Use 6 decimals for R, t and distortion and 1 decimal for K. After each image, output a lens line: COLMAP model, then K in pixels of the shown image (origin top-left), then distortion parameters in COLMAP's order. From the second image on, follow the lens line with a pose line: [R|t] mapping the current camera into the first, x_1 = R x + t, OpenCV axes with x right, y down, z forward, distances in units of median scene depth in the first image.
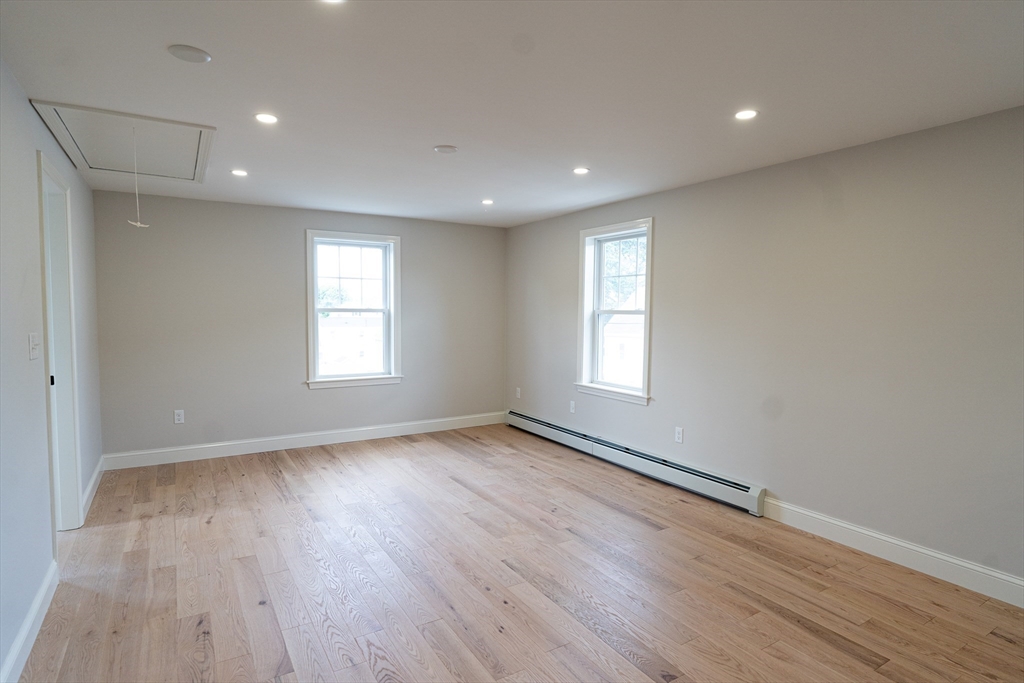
lens RADIAL K [[566.0, 0, 512.0], [0, 566.0, 341.5], [0, 0, 1]] dist [-0.017320, 0.014992]
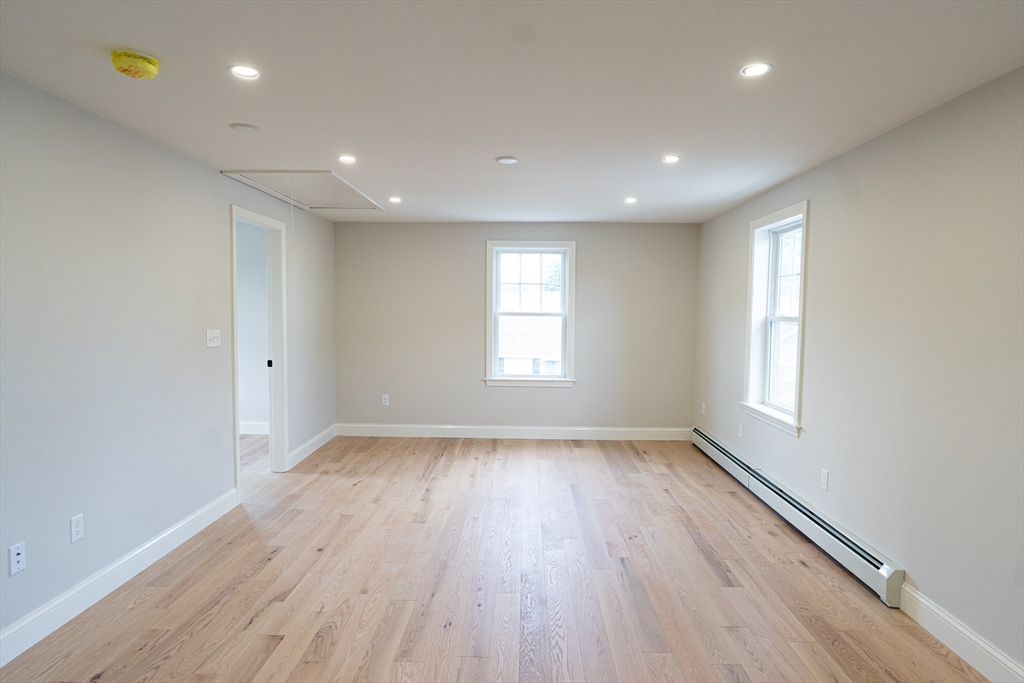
lens RADIAL K [[589.1, 0, 512.0], [0, 589.1, 341.5], [0, 0, 1]] dist [-0.006436, -0.002098]
pose [[0.829394, 0.033153, -0.557680, 0.364737], [-0.036408, 0.999323, 0.005261, -0.011142], [0.557477, 0.015940, 0.830039, 0.087983]]
